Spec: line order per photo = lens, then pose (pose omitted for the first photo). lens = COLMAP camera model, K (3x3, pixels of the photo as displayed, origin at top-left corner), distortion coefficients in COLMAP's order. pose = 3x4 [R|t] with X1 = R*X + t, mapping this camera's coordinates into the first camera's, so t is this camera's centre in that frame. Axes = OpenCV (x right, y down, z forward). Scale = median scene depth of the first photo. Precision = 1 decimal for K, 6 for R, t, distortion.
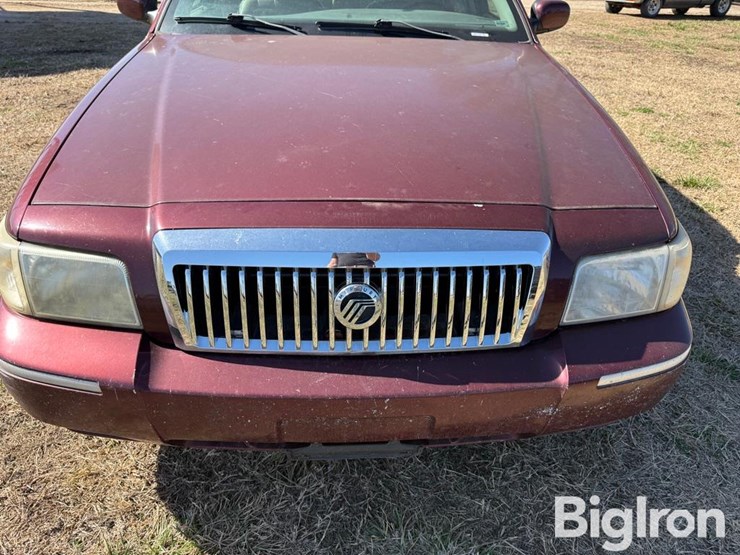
lens RADIAL K [[532.3, 0, 368.5], [0, 532.3, 286.1], [0, 0, 1]] dist [0.003969, -0.004675]
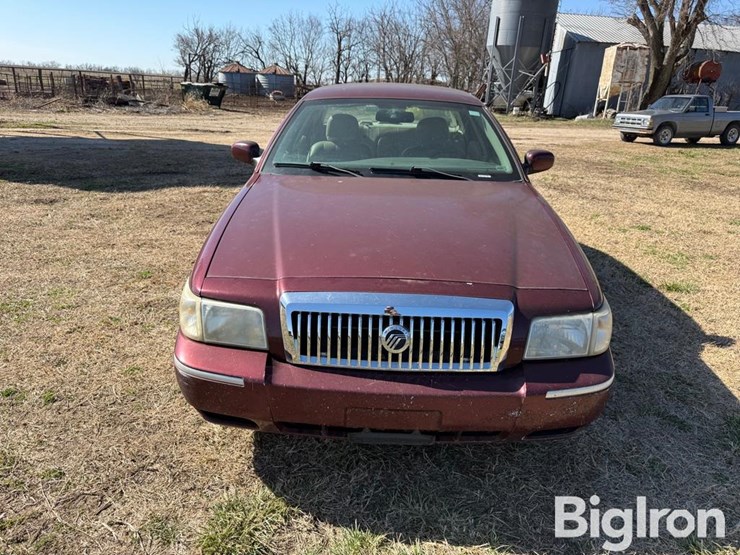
lens RADIAL K [[532.3, 0, 368.5], [0, 532.3, 286.1], [0, 0, 1]] dist [0.003969, -0.004675]
pose [[0.997753, 0.024983, -0.062167, -0.005081], [-0.036683, 0.980145, -0.194861, 0.182414], [0.056065, 0.196704, 0.978859, -0.619076]]
